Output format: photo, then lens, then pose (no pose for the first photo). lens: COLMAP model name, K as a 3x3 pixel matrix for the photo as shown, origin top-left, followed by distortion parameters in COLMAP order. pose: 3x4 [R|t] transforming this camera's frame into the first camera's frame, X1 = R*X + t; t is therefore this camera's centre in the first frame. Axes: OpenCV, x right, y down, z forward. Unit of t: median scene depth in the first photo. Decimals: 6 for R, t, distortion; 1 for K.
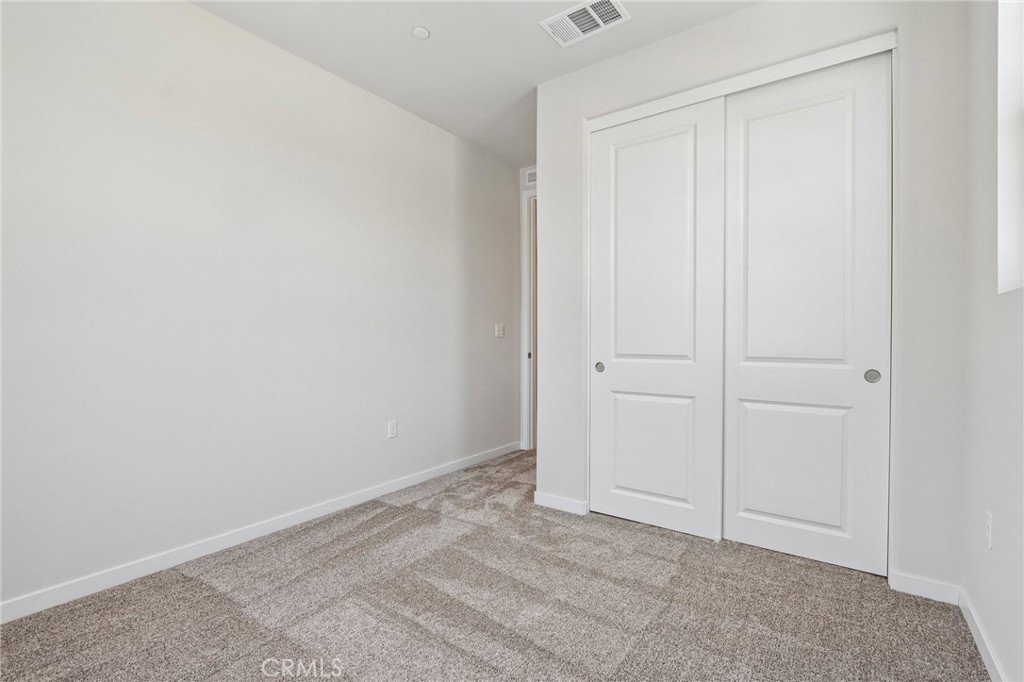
lens RADIAL K [[474.8, 0, 506.4], [0, 474.8, 343.2], [0, 0, 1]] dist [0.000865, 0.000191]
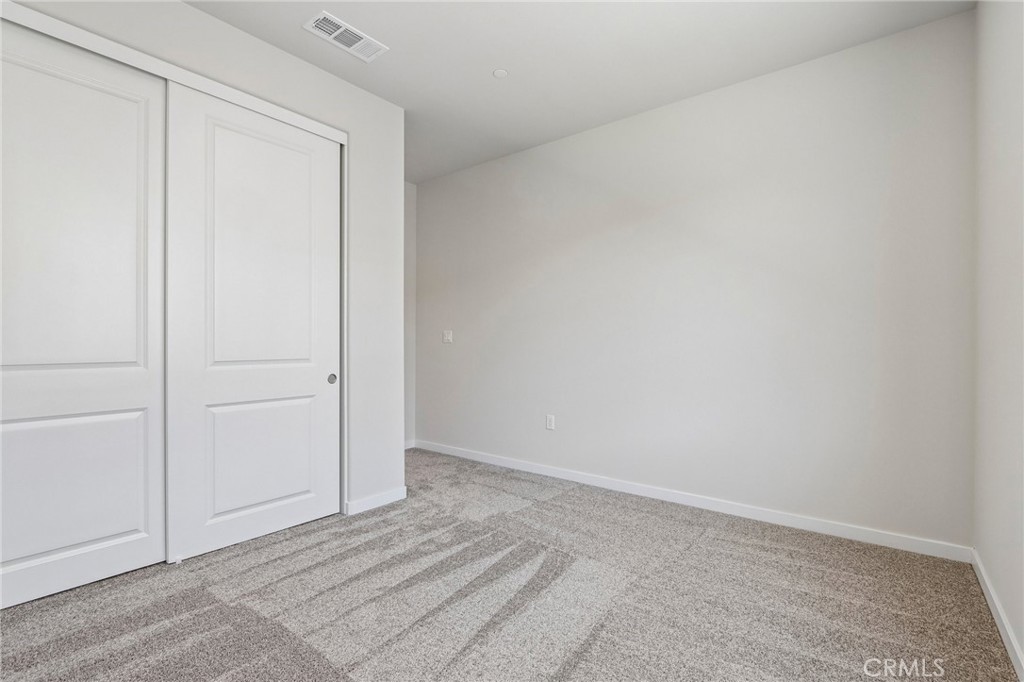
lens RADIAL K [[474.8, 0, 506.4], [0, 474.8, 343.2], [0, 0, 1]] dist [0.000865, 0.000191]
pose [[0.031763, -0.002505, 0.999492, -0.631168], [0.000612, 0.999997, 0.002487, -0.011385], [-0.999495, 0.000532, 0.031765, 0.459119]]
